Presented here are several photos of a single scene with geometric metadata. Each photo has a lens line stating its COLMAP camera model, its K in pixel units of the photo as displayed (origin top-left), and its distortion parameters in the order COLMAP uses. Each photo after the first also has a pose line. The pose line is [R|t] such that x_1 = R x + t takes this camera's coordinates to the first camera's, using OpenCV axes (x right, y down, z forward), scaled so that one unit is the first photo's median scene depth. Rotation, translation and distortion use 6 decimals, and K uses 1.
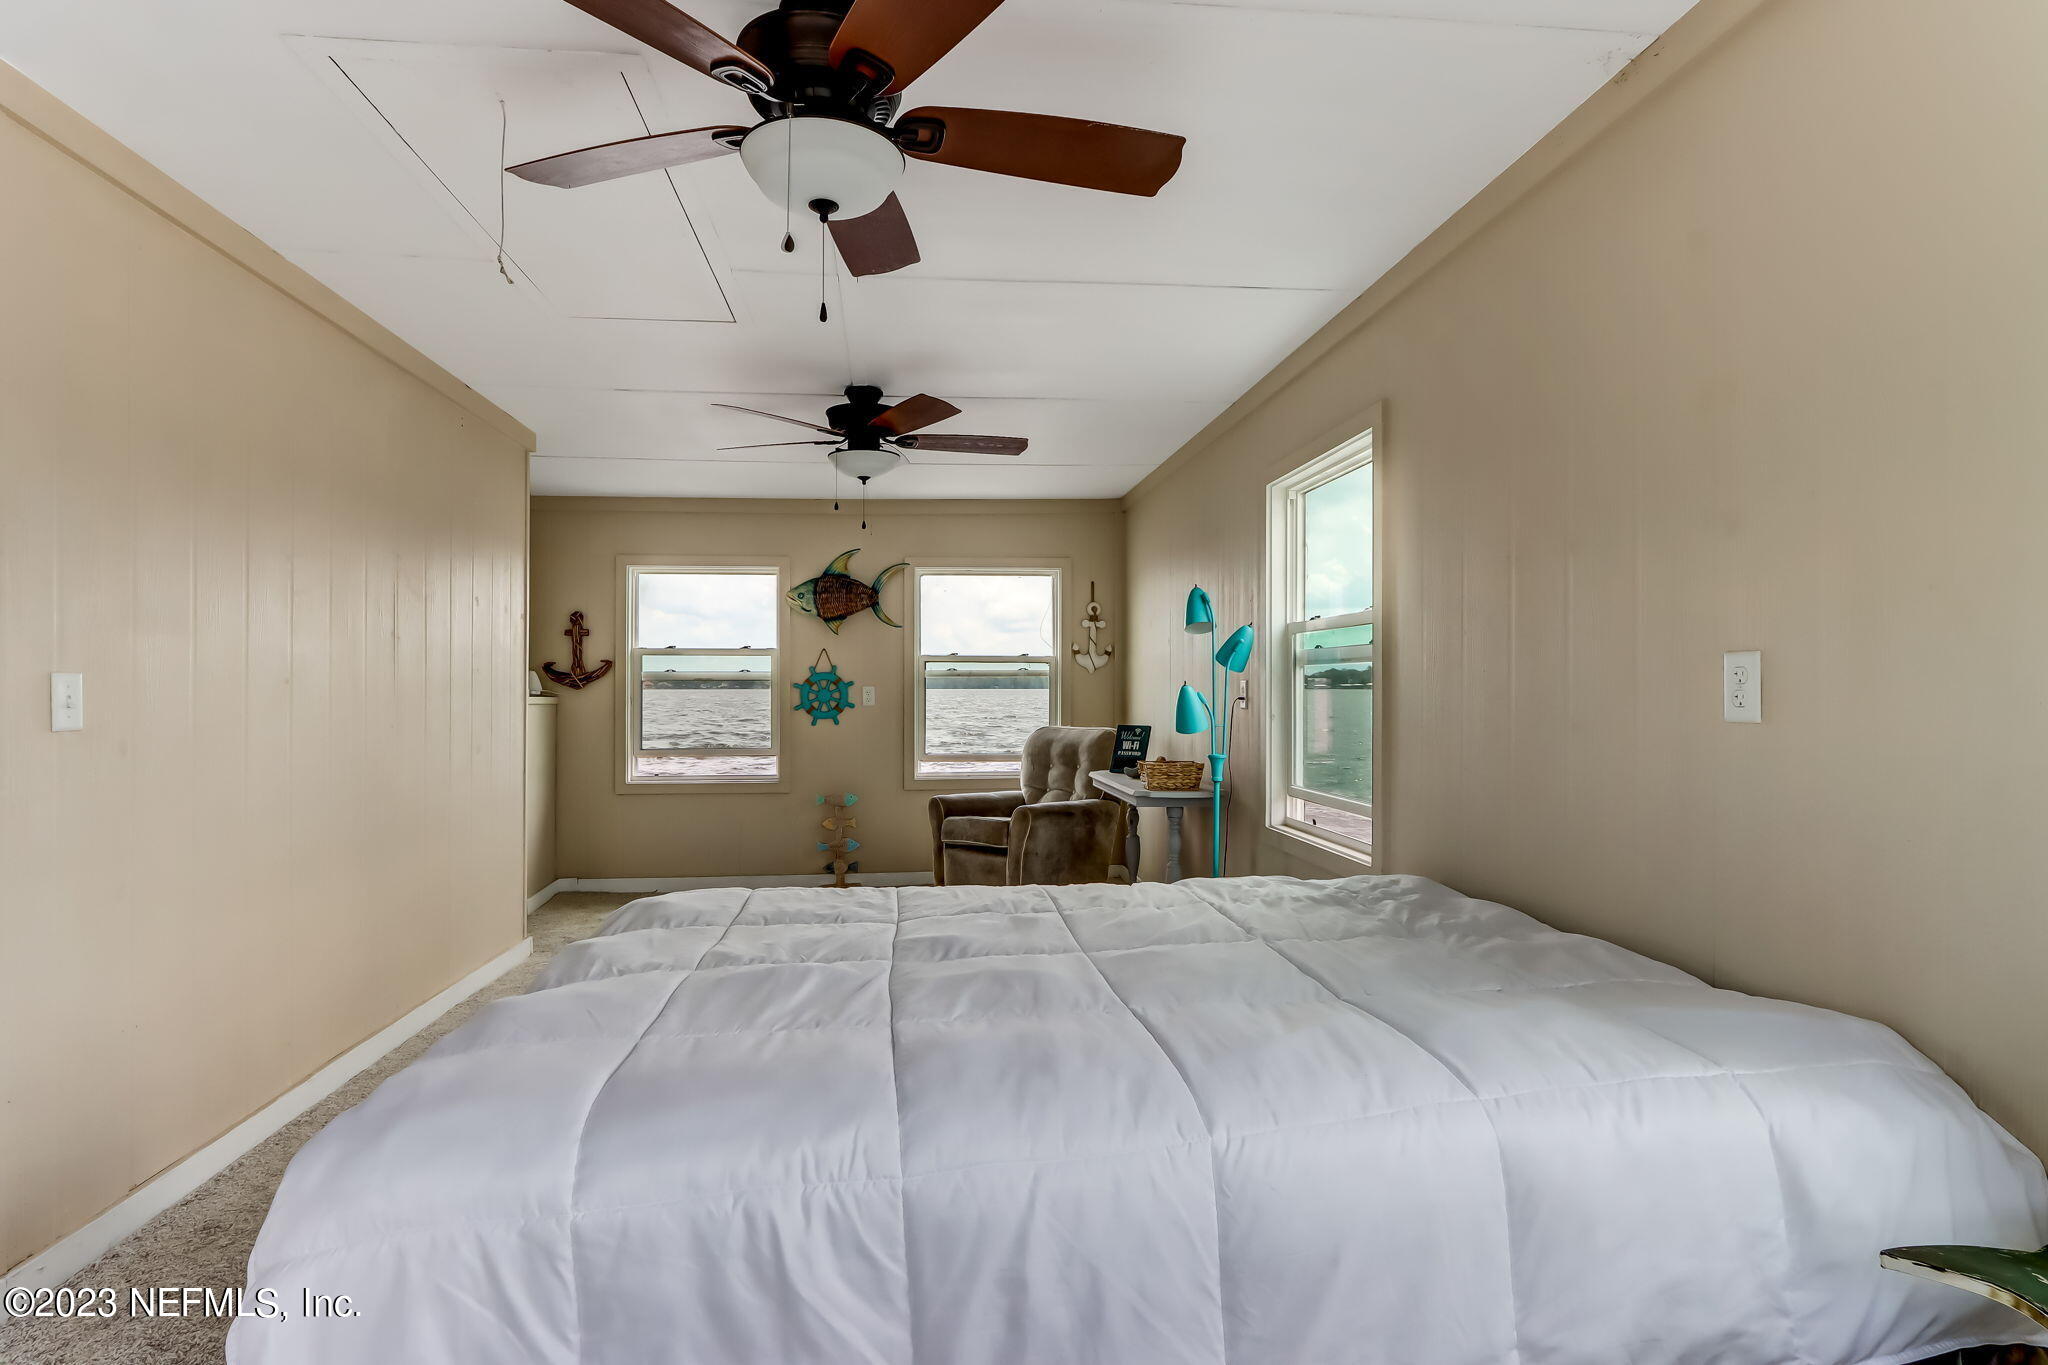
lens RADIAL K [[1232.4, 0, 1024.0], [0, 1232.4, 682.5], [0, 0, 1]] dist [-0.001794, 0.000732]
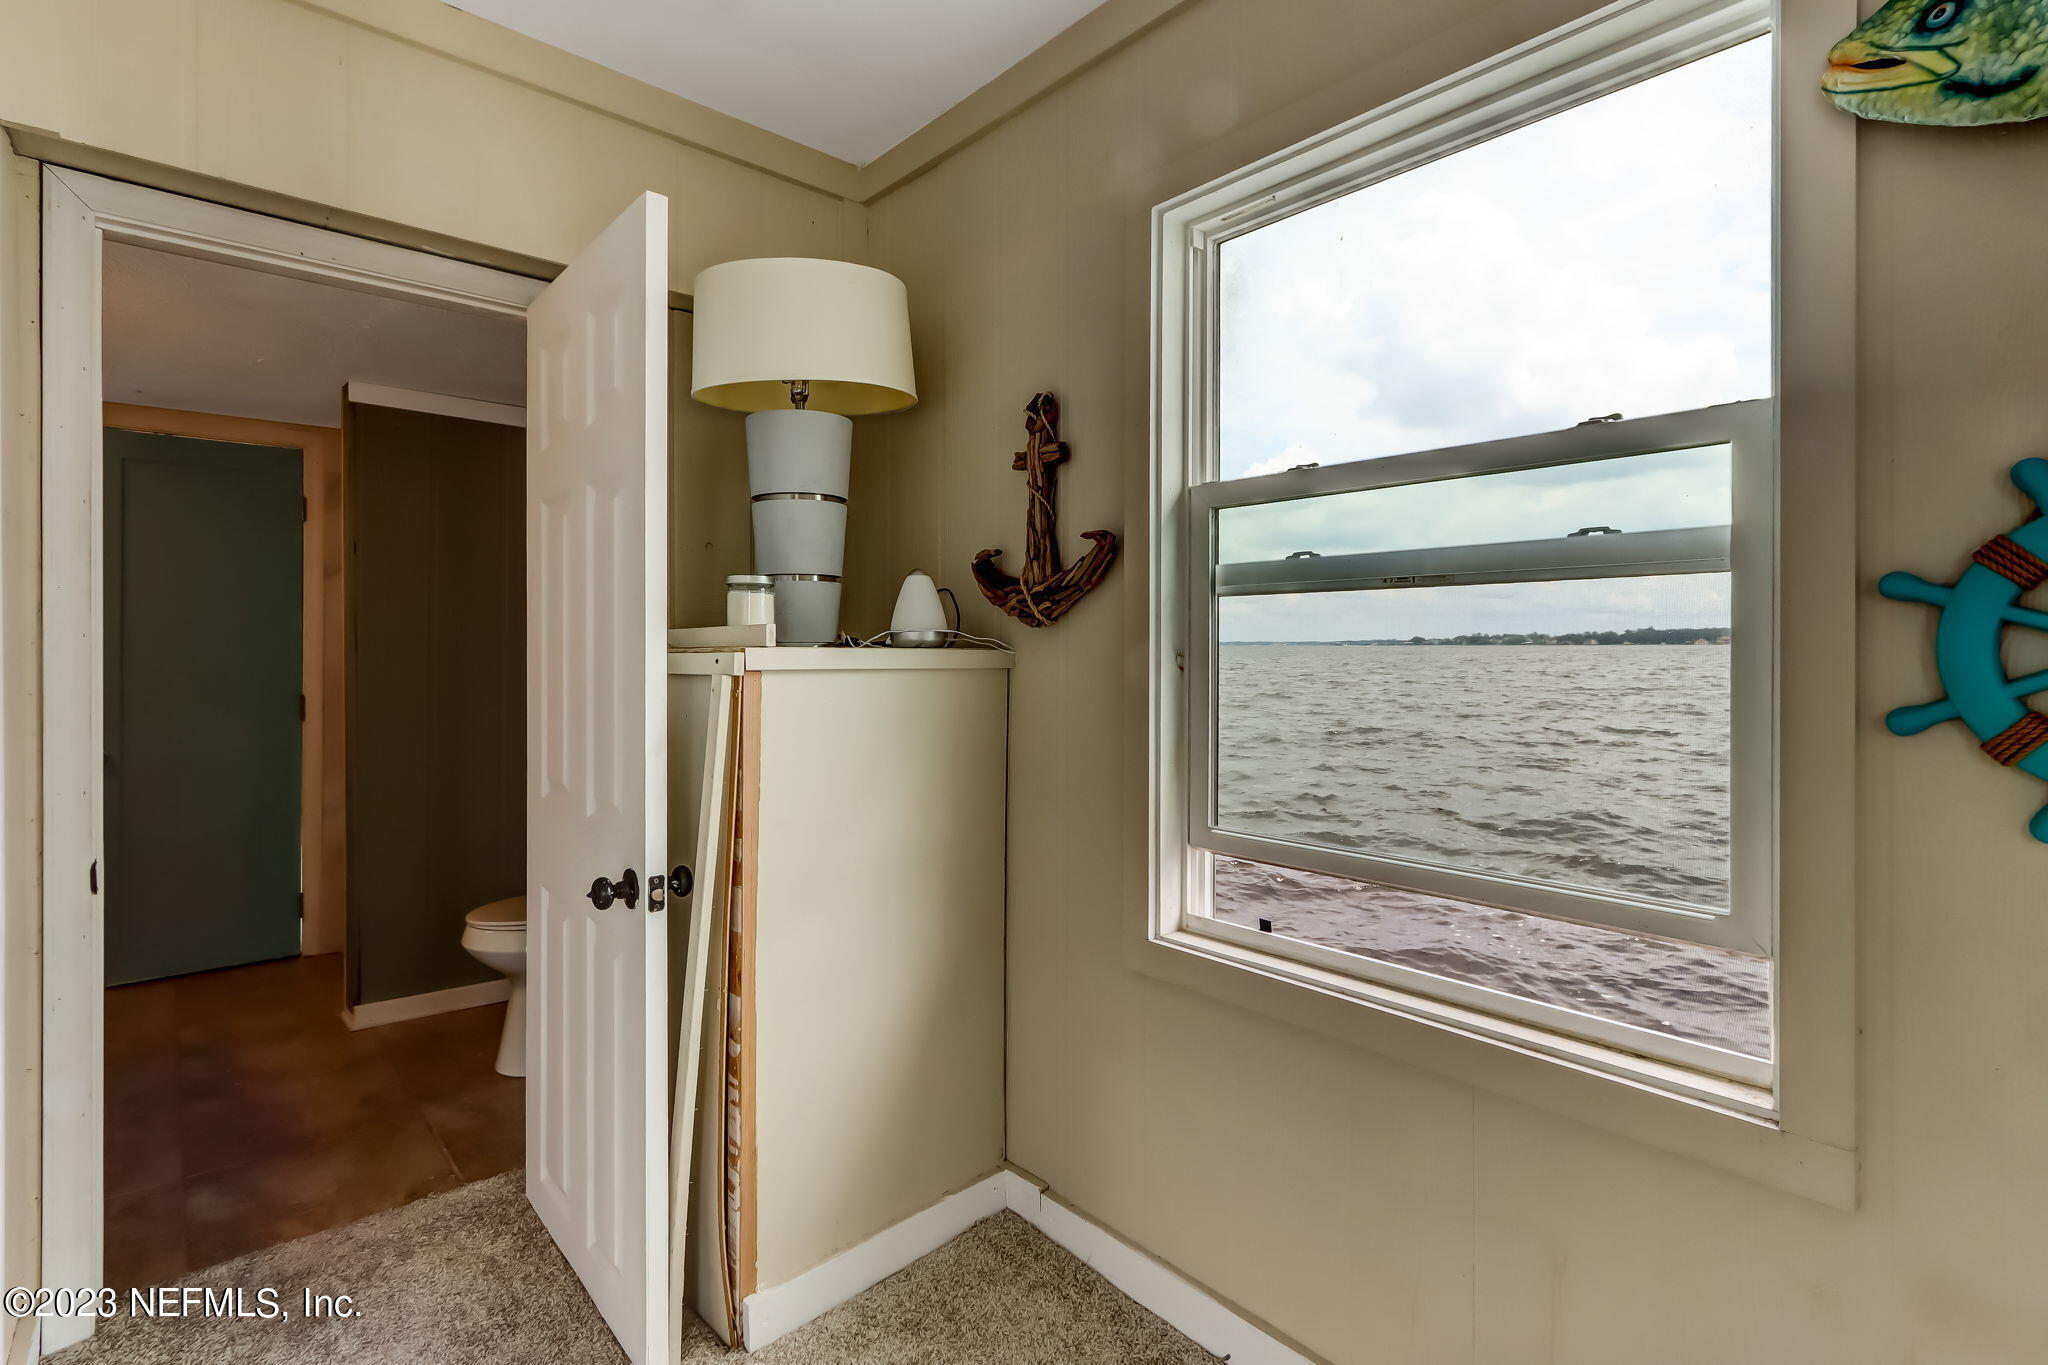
lens RADIAL K [[968.8, 0, 1028.5], [0, 968.8, 648.5], [0, 0, 1]] dist [-0.000764, 0.000398]
pose [[0.587180, 0.006005, -0.809434, -0.147657], [0.002188, 0.999957, 0.009006, 0.009320], [0.809454, -0.007059, 0.587141, 0.826352]]
